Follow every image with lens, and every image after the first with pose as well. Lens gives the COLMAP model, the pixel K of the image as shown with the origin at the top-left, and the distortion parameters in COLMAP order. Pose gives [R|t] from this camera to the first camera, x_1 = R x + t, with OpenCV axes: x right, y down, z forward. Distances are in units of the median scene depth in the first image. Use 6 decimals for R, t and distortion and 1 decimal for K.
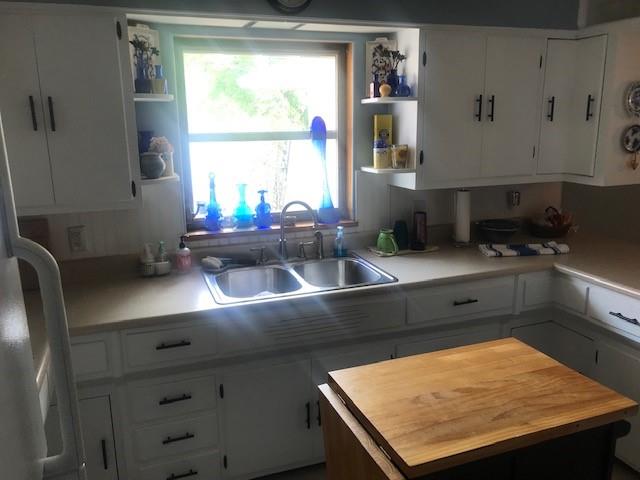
lens RADIAL K [[526.1, 0, 320.0], [0, 526.1, 240.0], [0, 0, 1]] dist [0.056858, -0.068754]
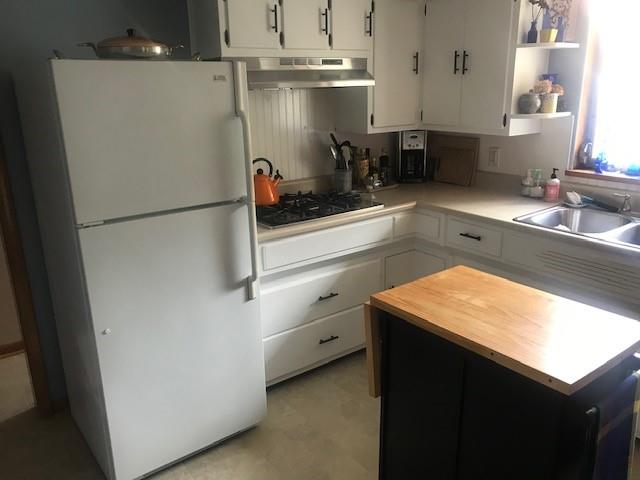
lens RADIAL K [[526.1, 0, 320.0], [0, 526.1, 240.0], [0, 0, 1]] dist [0.056858, -0.068754]
pose [[0.279817, 0.300364, -0.911857, 0.715888], [-0.201319, 0.947039, 0.250175, -0.046640], [0.938708, 0.113570, 0.325467, 0.160419]]
